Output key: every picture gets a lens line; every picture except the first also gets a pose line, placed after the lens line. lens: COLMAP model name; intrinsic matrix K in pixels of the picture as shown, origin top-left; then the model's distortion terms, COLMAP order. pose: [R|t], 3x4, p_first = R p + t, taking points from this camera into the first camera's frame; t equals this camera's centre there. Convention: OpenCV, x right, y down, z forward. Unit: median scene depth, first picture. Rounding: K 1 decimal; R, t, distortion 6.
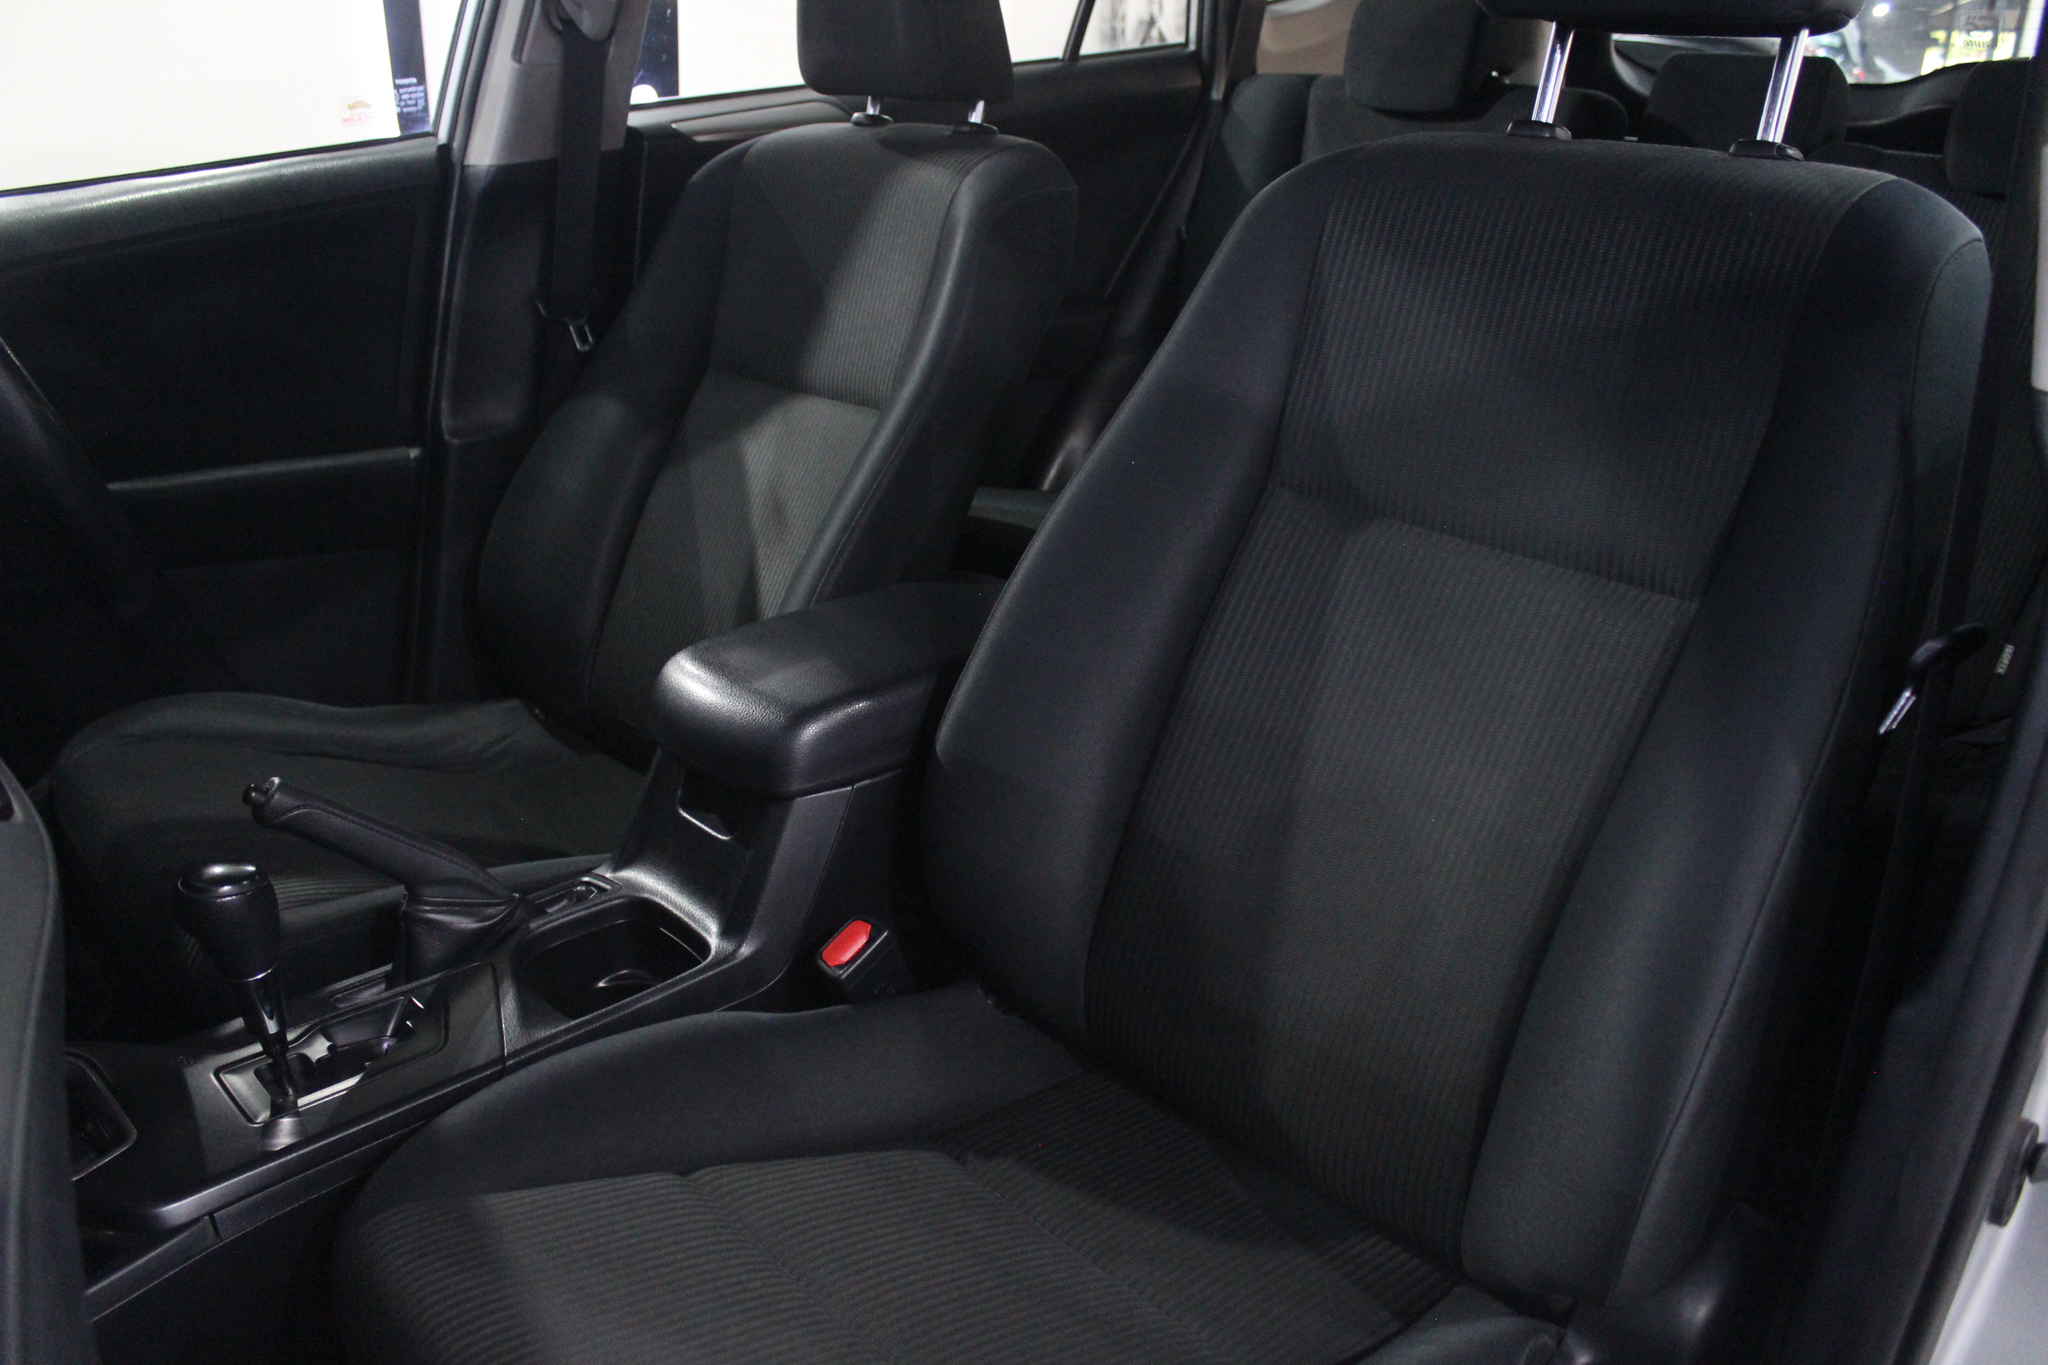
lens RADIAL K [[1708.3, 0, 1024.0], [0, 1708.3, 682.5], [0, 0, 1]] dist [-0.166461, 0.164079]
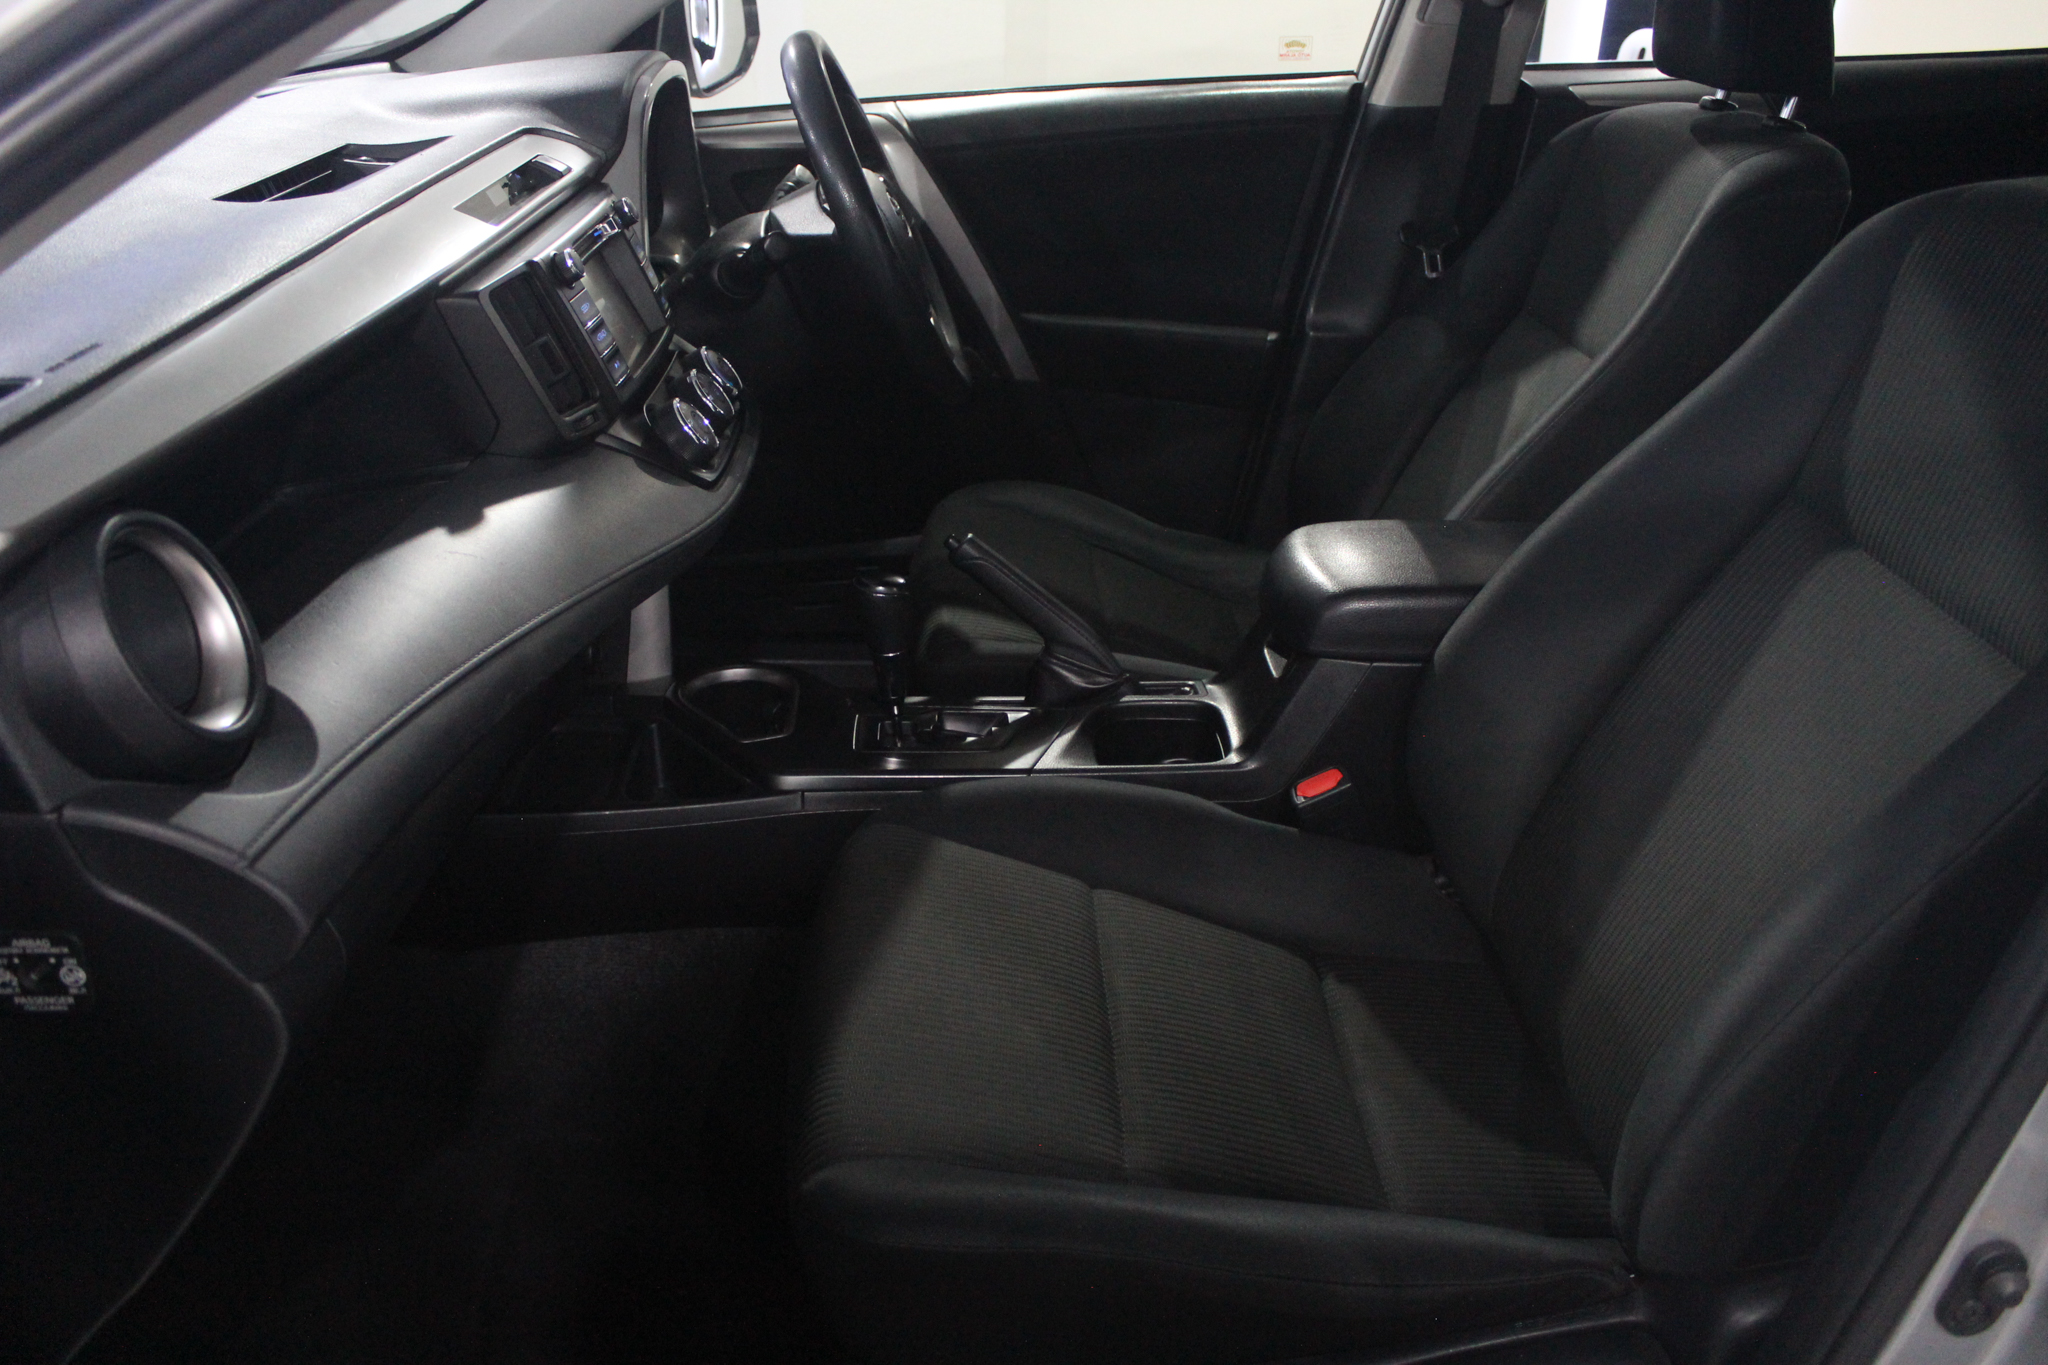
lens RADIAL K [[1708.3, 0, 1024.0], [0, 1708.3, 682.5], [0, 0, 1]] dist [-0.166461, 0.164079]
pose [[0.759937, 0.282460, -0.585417, 0.400864], [-0.254535, 0.958036, 0.131831, -0.020208], [0.598087, 0.048825, 0.799942, -0.092261]]
